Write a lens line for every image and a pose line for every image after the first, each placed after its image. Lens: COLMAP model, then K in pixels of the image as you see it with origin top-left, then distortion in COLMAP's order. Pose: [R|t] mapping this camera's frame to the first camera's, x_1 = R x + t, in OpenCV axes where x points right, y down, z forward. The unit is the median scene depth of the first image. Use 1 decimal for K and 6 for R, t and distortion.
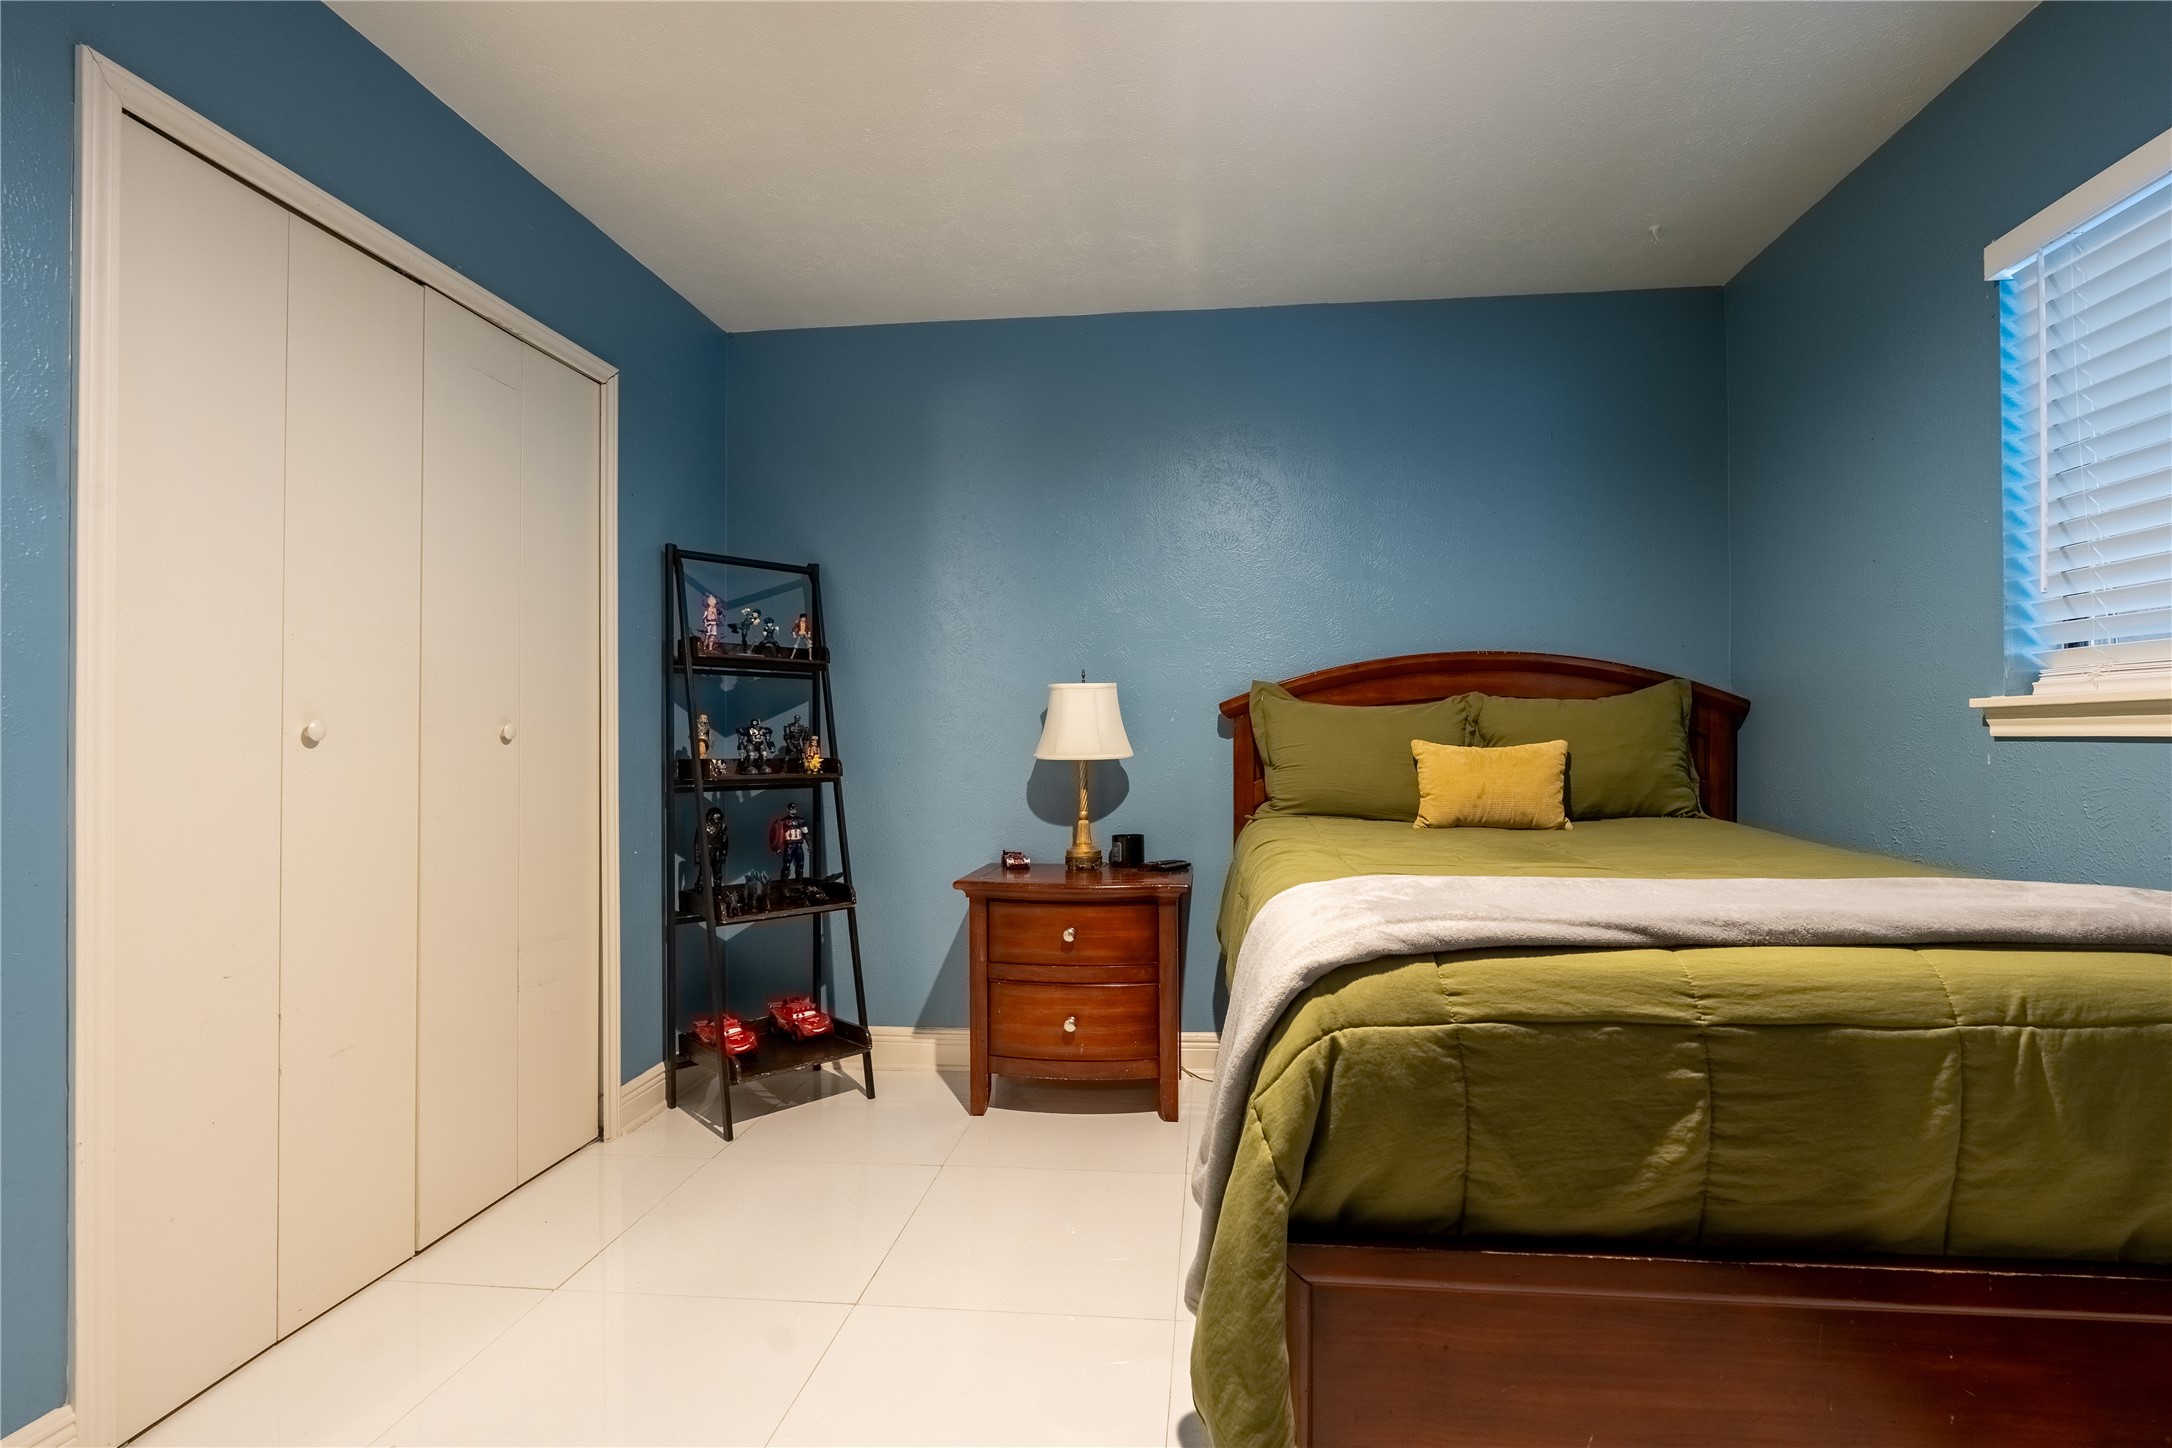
lens RADIAL K [[996.8, 0, 1120.2], [0, 996.8, 737.4], [0, 0, 1]] dist [-0.009714, 0.000270]
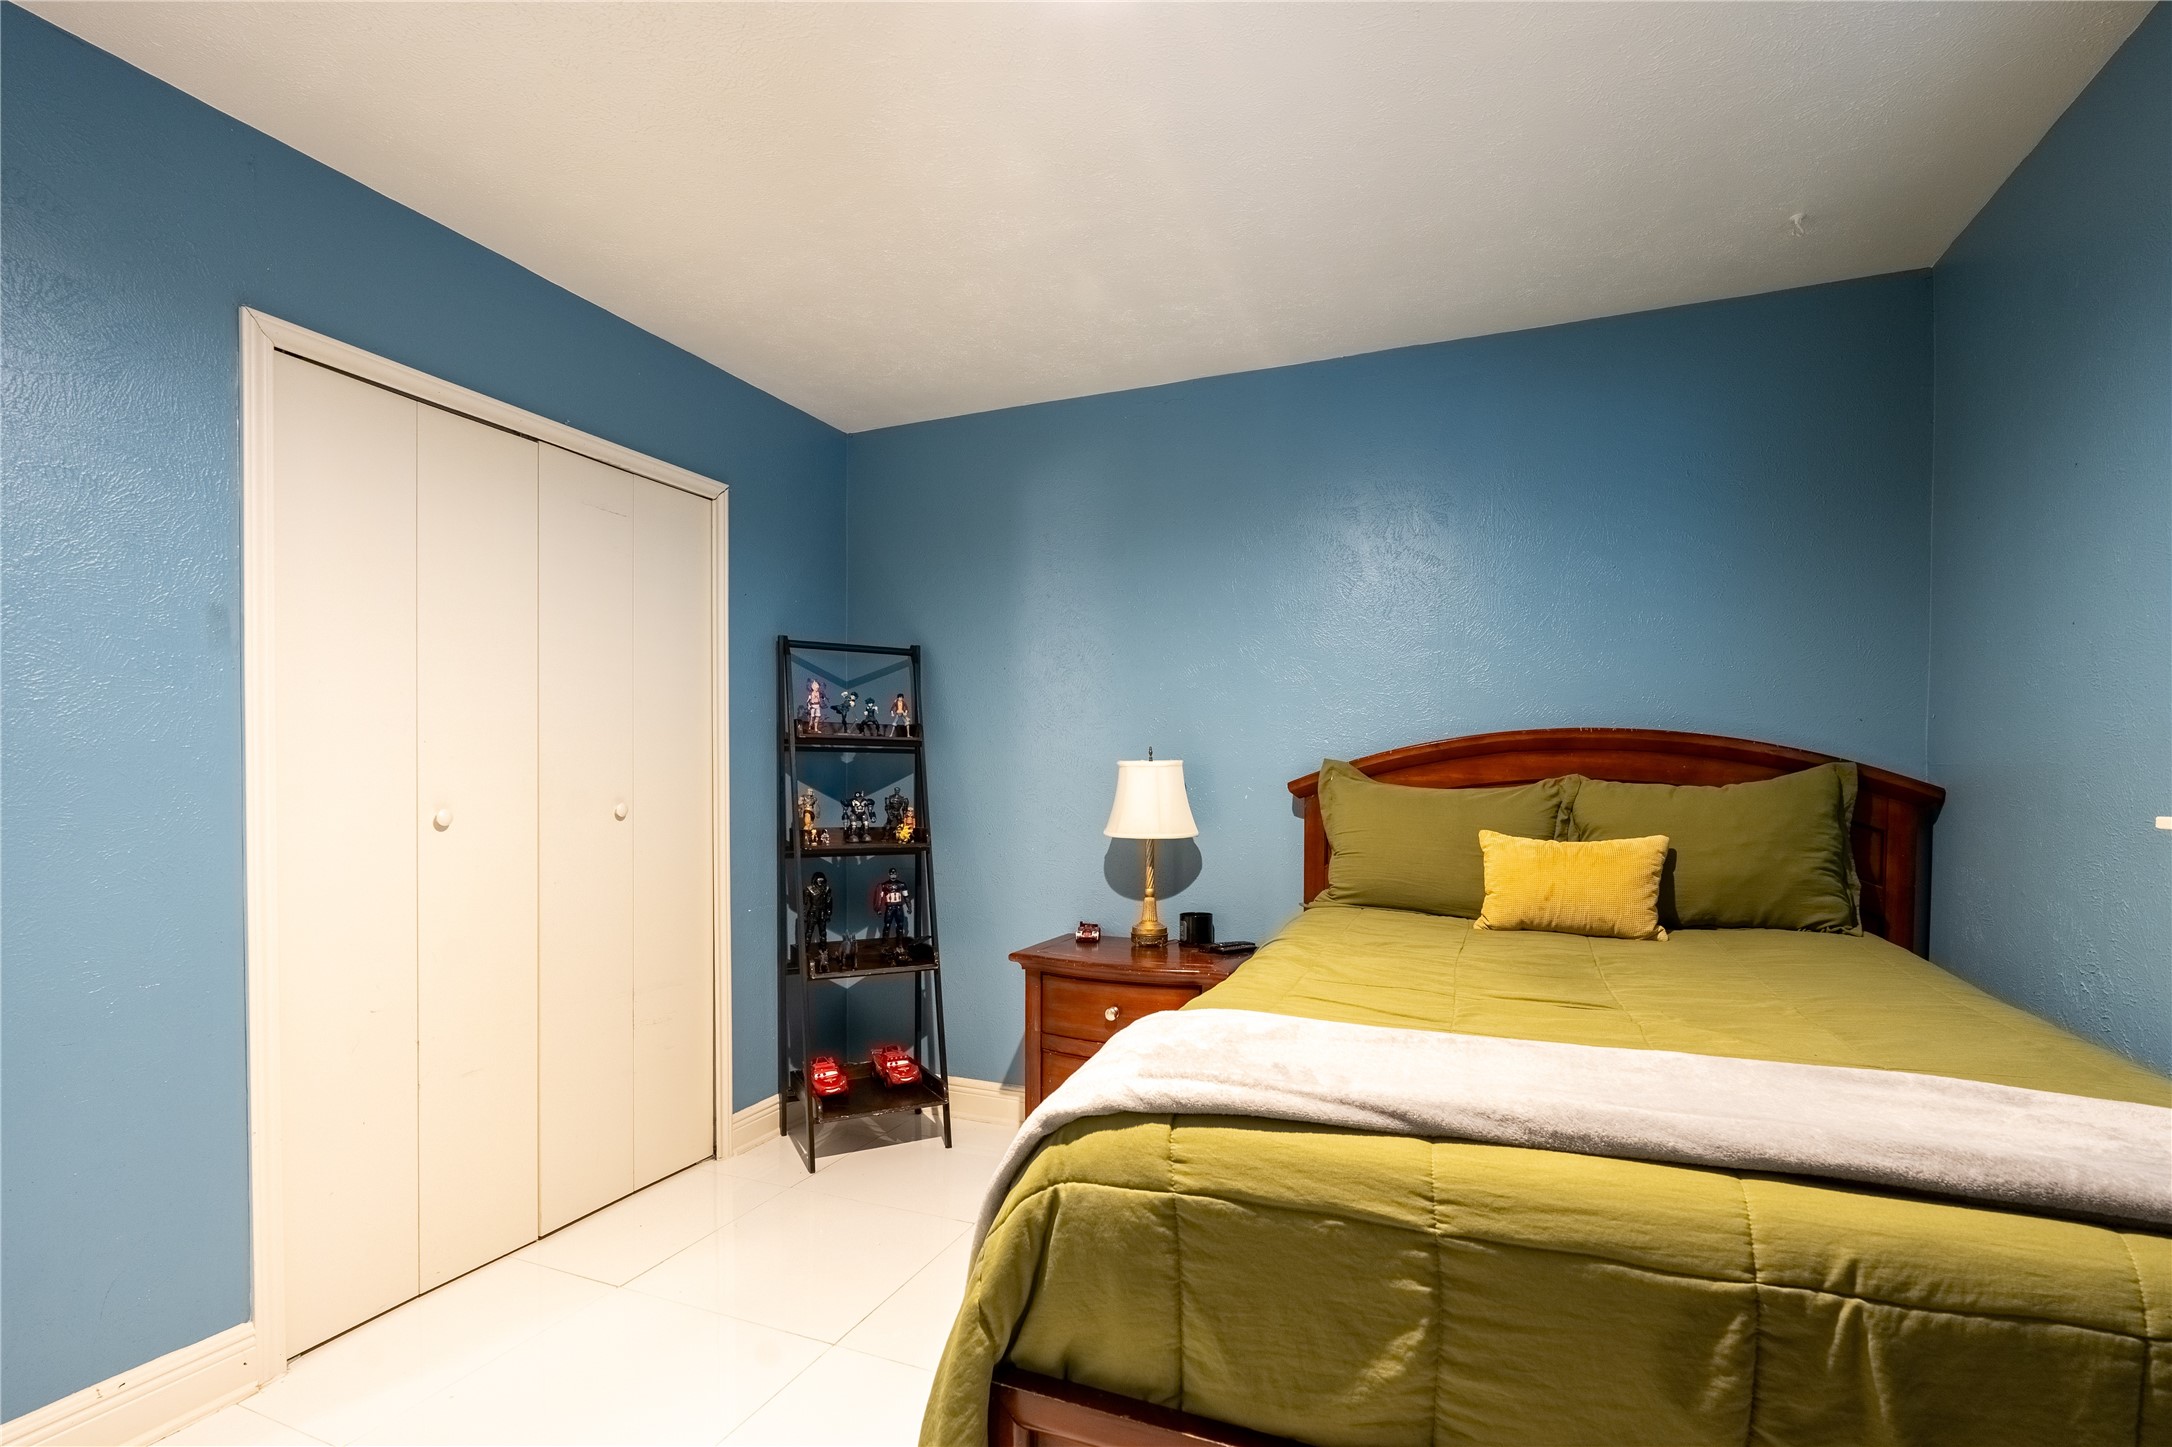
lens RADIAL K [[999.7, 0, 1082.1], [0, 999.7, 801.4], [0, 0, 1]] dist [-0.010188, 0.000405]
pose [[0.954610, 0.017420, -0.297349, 0.218837], [-0.008815, 0.999503, 0.030256, -0.048246], [0.297728, -0.026262, 0.954289, 0.027595]]
